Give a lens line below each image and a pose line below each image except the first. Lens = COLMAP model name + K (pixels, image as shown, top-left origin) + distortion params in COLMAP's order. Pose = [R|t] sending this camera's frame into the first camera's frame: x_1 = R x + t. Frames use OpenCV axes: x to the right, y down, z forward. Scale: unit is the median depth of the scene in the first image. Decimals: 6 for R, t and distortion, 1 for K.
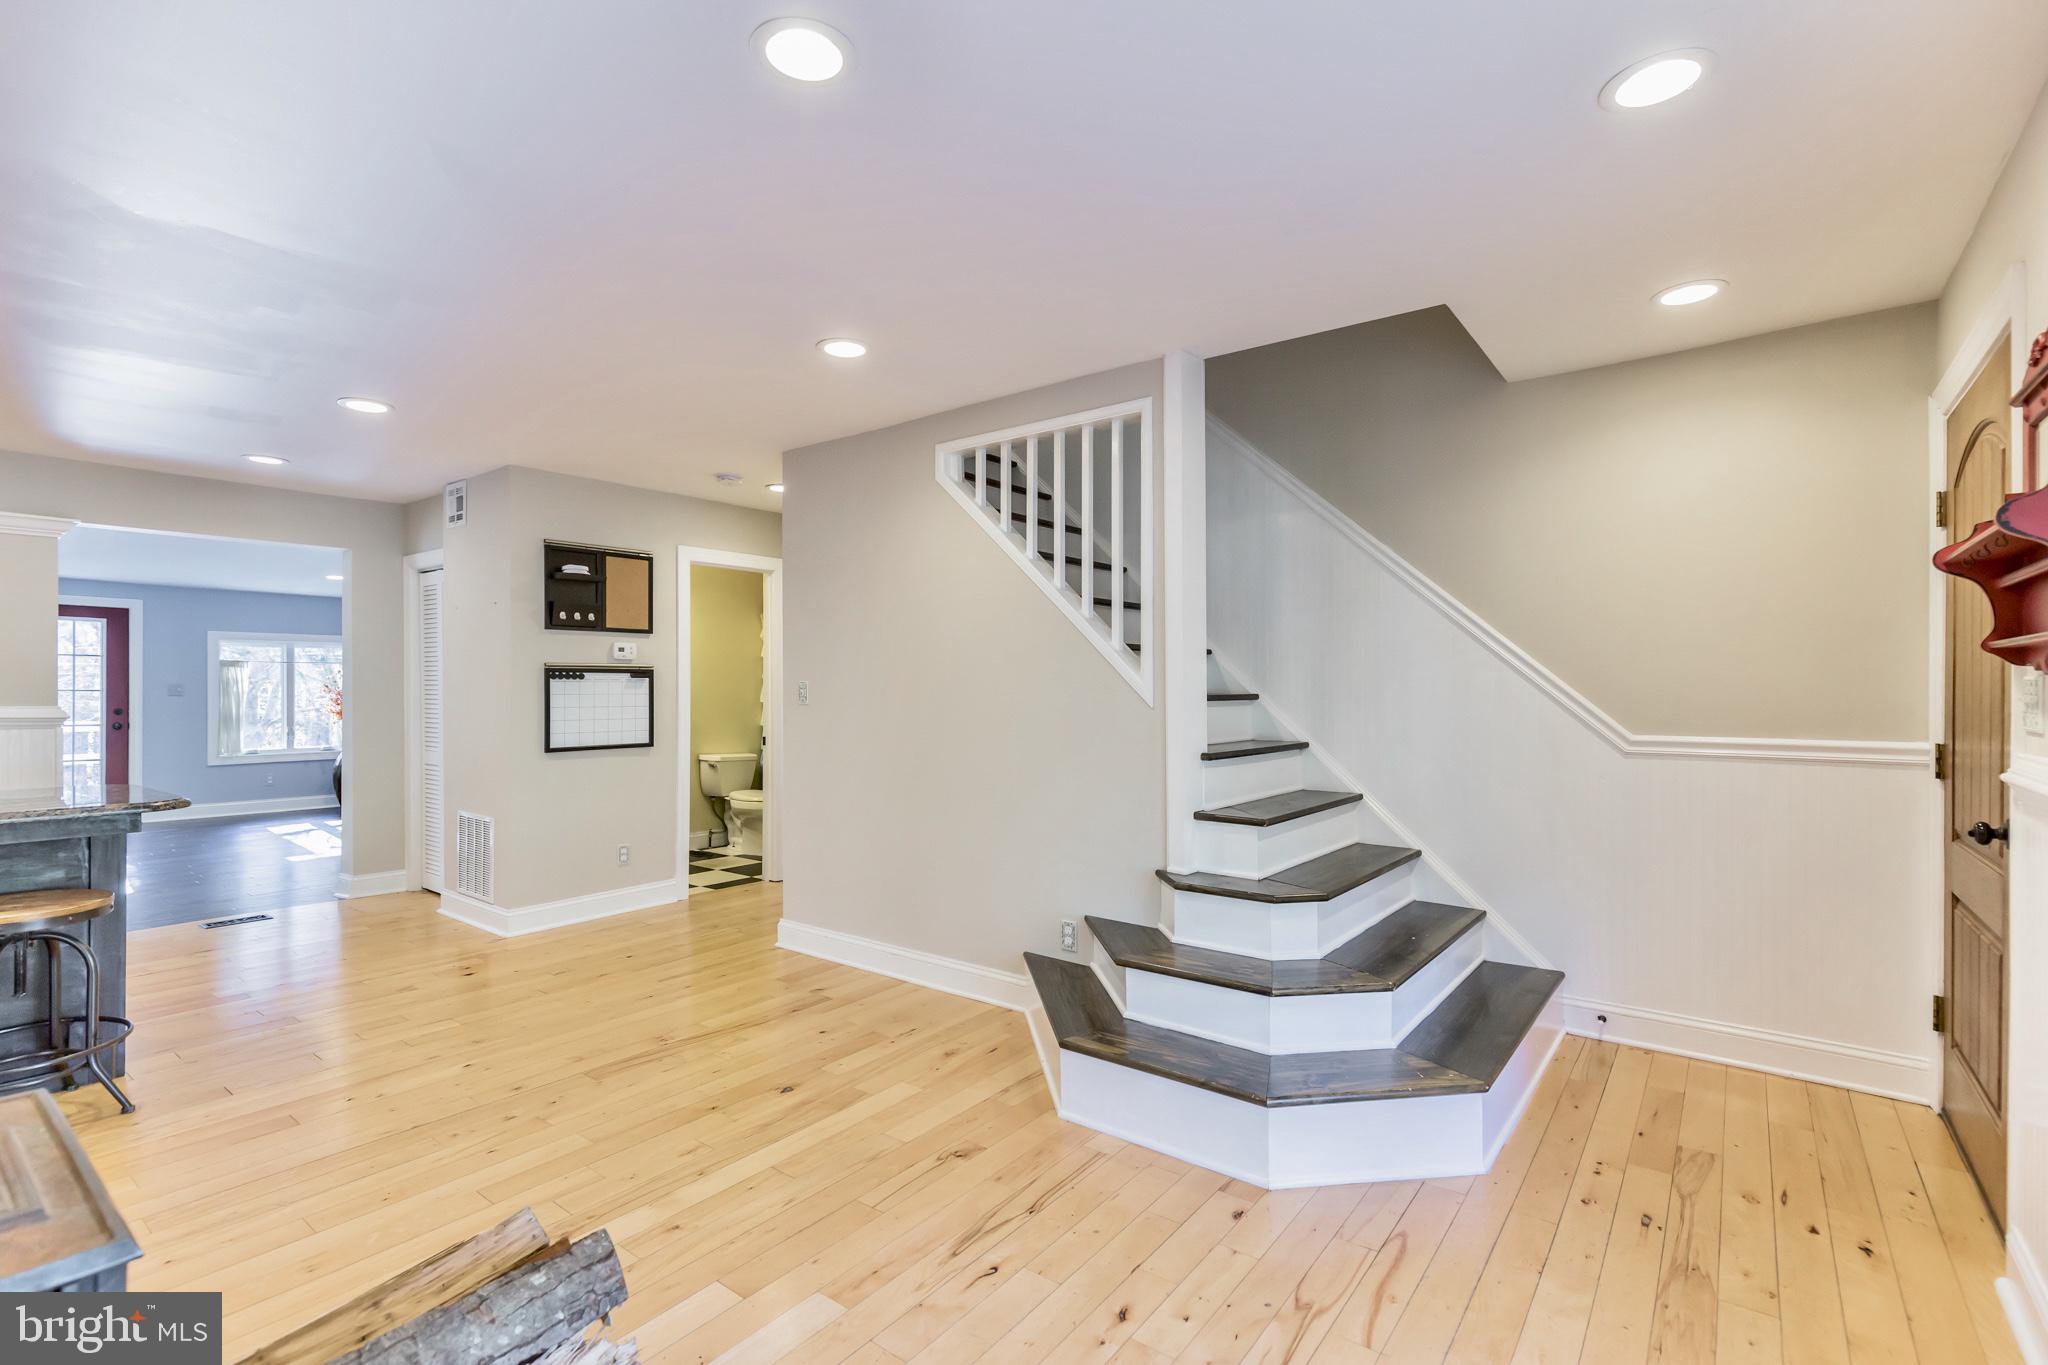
lens RADIAL K [[930.6, 0, 1055.0], [0, 930.6, 689.8], [0, 0, 1]] dist [0.010343, 0.000238]
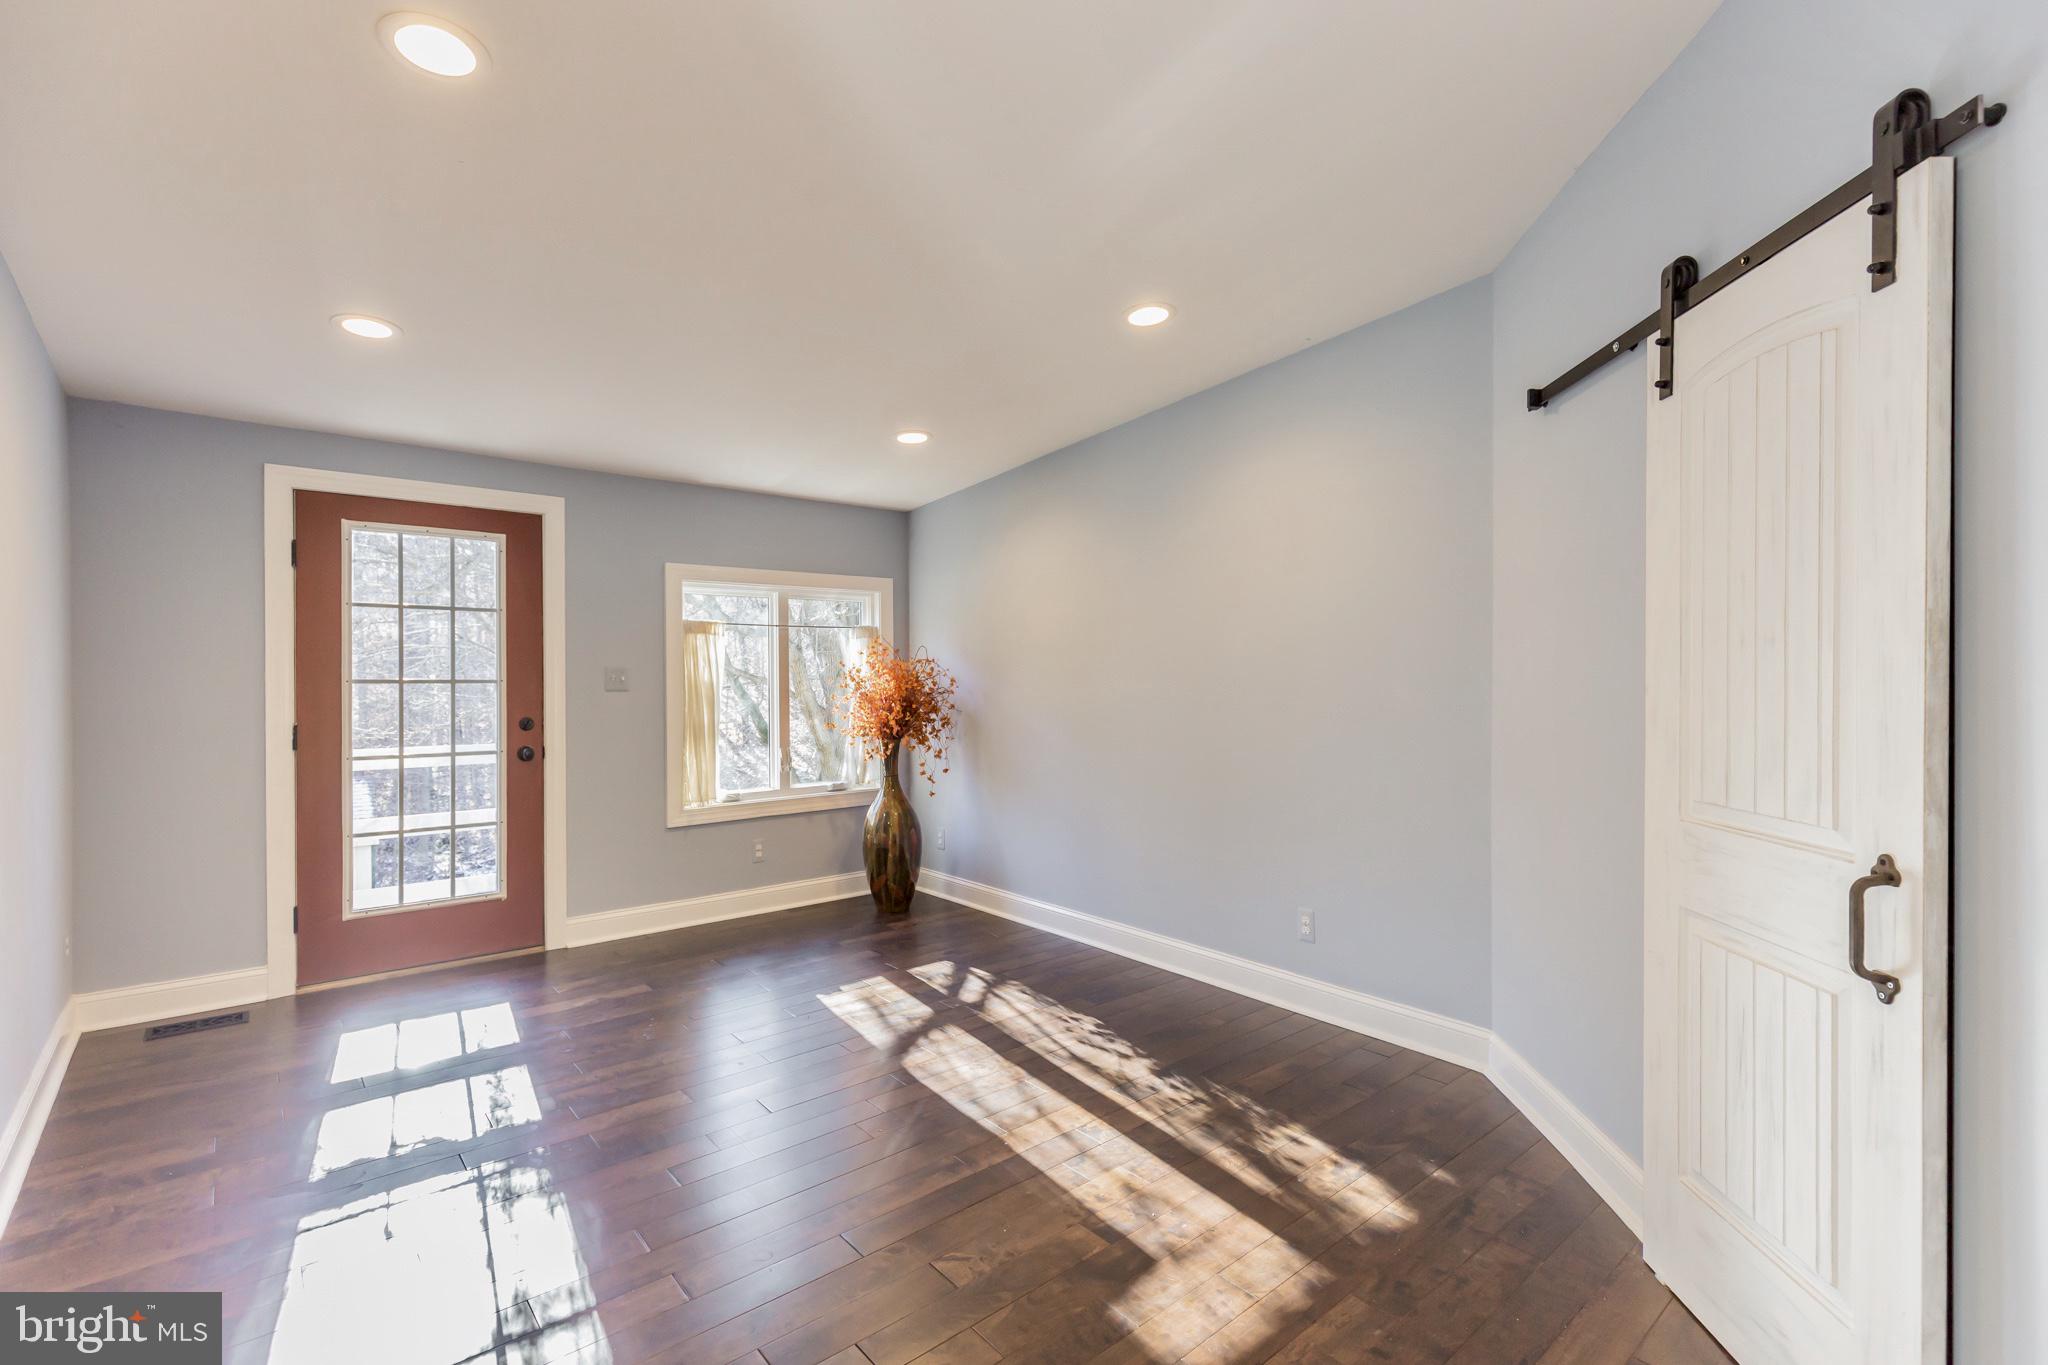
lens RADIAL K [[930.6, 0, 1022.3], [0, 930.6, 680.7], [0, 0, 1]] dist [0.010343, 0.000238]
pose [[0.952508, -0.007476, -0.304422, -0.995293], [0.008467, 0.999962, 0.001934, 0.003117], [0.304396, -0.004419, 0.952535, 1.017999]]
